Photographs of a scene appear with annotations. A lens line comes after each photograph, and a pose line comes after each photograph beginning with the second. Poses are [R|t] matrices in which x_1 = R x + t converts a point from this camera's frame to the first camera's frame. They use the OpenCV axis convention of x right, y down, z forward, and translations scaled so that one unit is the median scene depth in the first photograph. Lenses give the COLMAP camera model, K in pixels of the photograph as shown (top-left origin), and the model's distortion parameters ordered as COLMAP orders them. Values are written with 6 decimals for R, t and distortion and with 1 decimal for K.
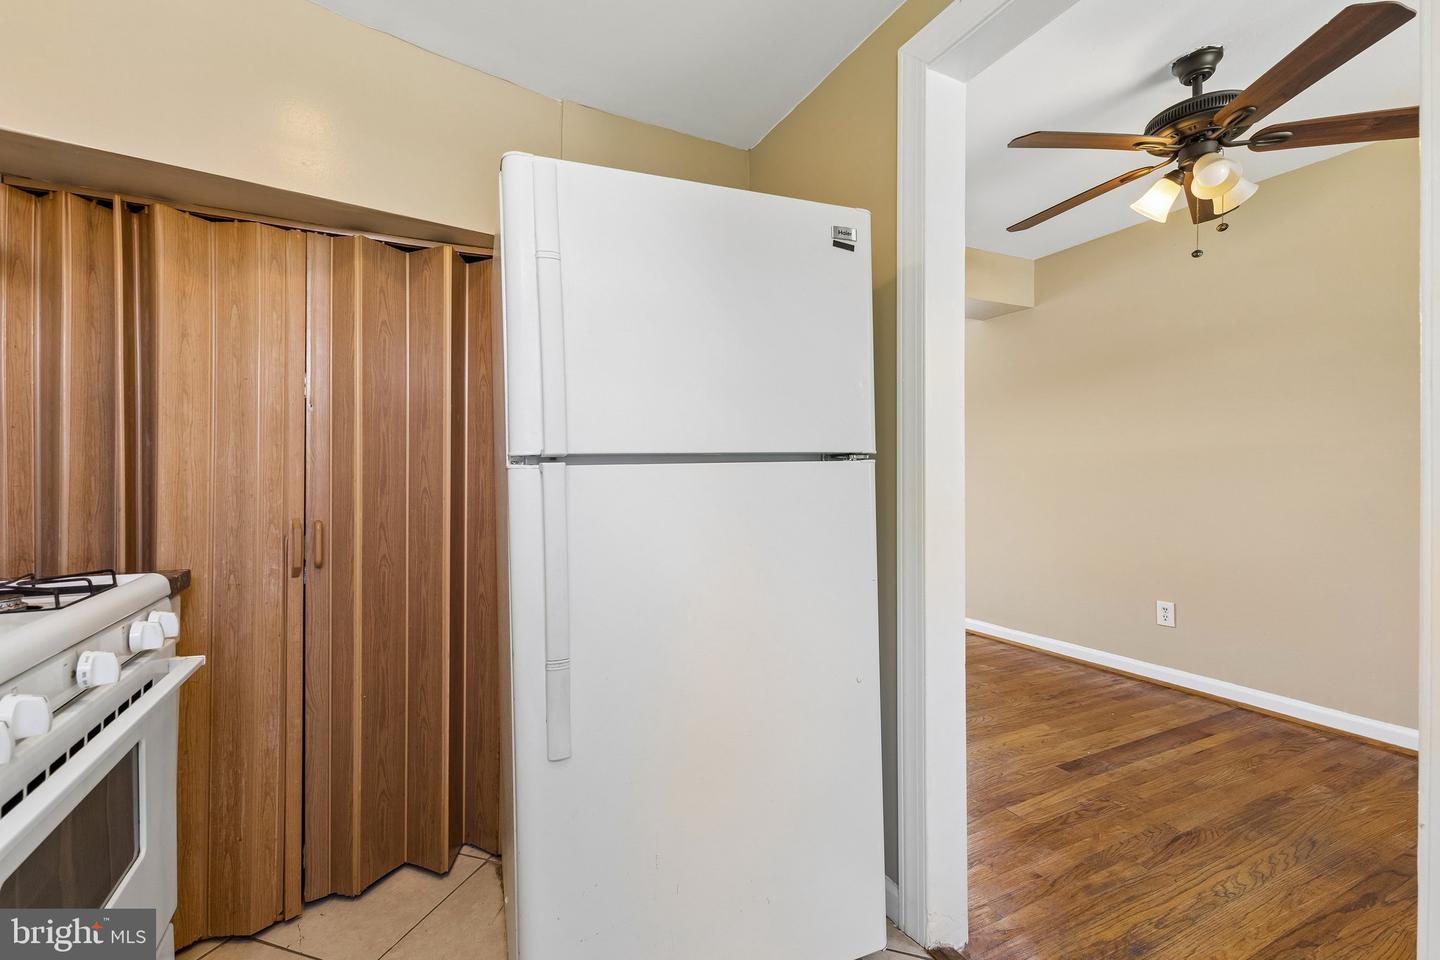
lens RADIAL K [[626.3, 0, 717.4], [0, 626.3, 475.2], [0, 0, 1]] dist [0.012408, -0.002884]
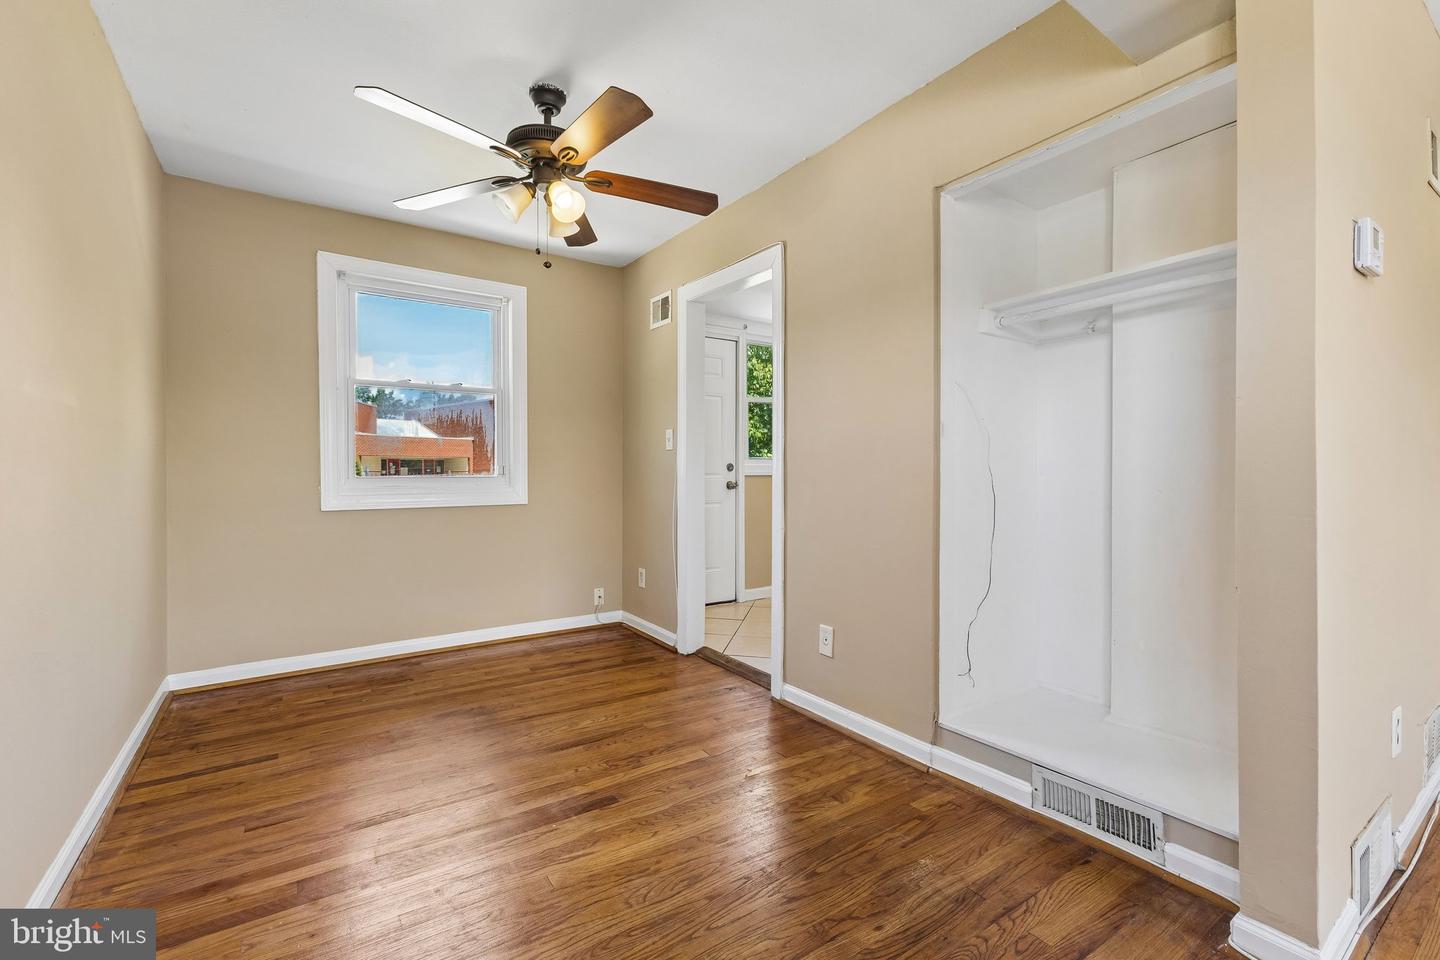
lens RADIAL K [[626.3, 0, 725.8], [0, 626.3, 471.9], [0, 0, 1]] dist [0.012408, -0.002884]
pose [[-0.989667, 0.002254, -0.143368, 0.460848], [0.001478, 0.999984, 0.005520, 0.014291], [0.143378, 0.005251, -0.989654, 1.647099]]
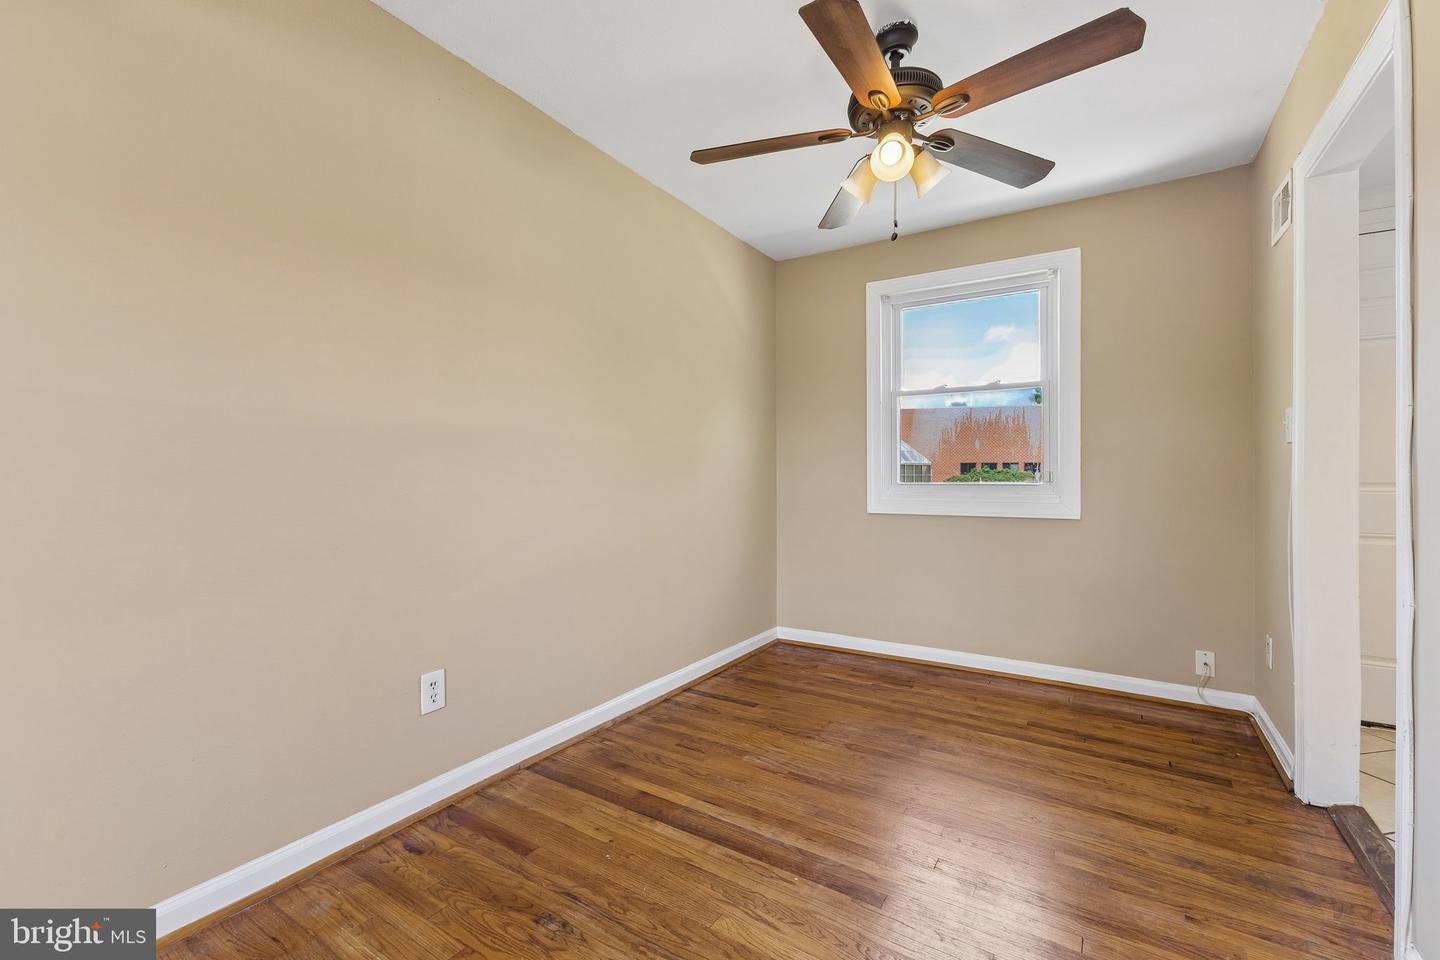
lens RADIAL K [[626.3, 0, 717.1], [0, 626.3, 475.7], [0, 0, 1]] dist [0.012408, -0.002884]
pose [[-0.510820, 0.001321, 0.859687, 0.056686], [0.001898, 0.999998, -0.000409, 0.014167], [-0.859686, 0.001423, -0.510821, 1.312592]]
